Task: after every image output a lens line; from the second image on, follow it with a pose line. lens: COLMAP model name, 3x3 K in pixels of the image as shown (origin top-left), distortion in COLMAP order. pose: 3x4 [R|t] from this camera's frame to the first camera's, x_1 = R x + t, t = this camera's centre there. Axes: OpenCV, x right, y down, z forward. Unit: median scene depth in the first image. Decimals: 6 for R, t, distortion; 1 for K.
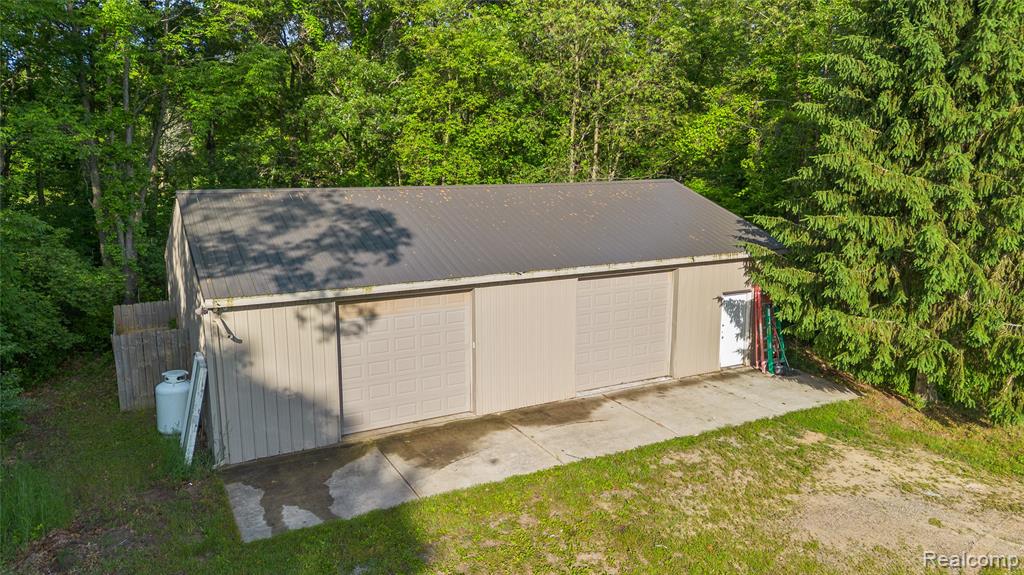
lens RADIAL K [[724.2, 0, 512.0], [0, 724.2, 287.5], [0, 0, 1]] dist [0.083483, -0.069710]
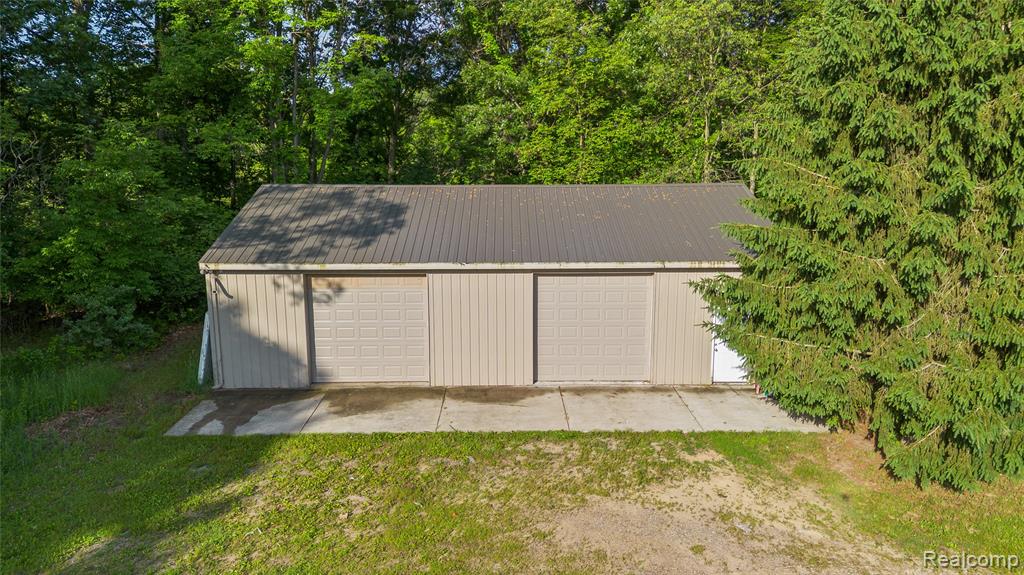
lens RADIAL K [[724.2, 0, 512.0], [0, 724.2, 287.5], [0, 0, 1]] dist [0.083483, -0.069710]
pose [[0.887257, 0.084392, -0.453489, 0.621941], [-0.083966, 0.996245, 0.021116, -0.013728], [0.453568, 0.019343, 0.891011, 0.038634]]
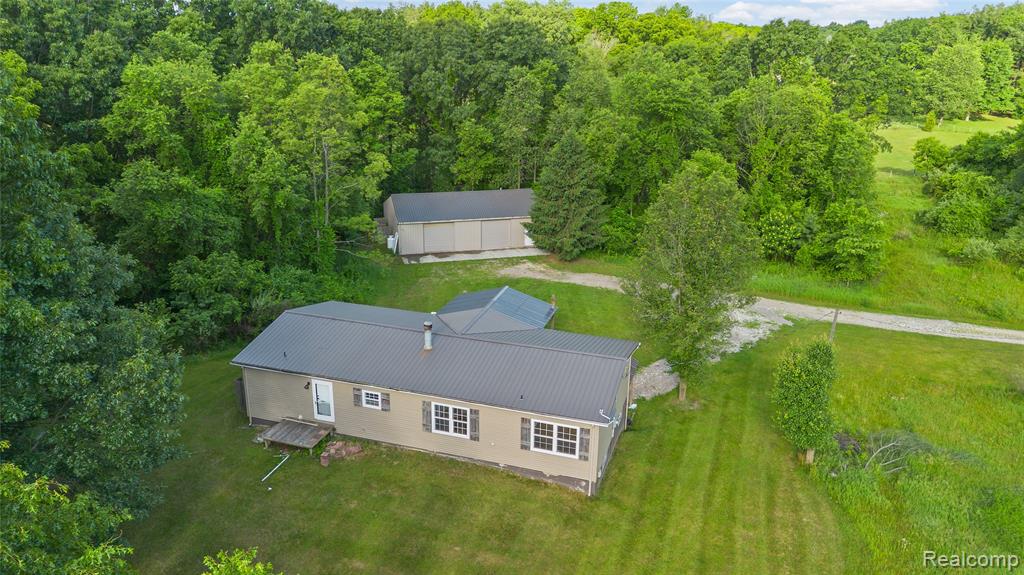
lens RADIAL K [[724.2, 0, 512.0], [0, 724.2, 287.5], [0, 0, 1]] dist [0.083483, -0.069710]
pose [[0.978546, 0.084291, -0.187999, 1.229850], [-0.055481, 0.986581, 0.153559, -0.323497], [0.198419, -0.139835, 0.970091, -3.487738]]
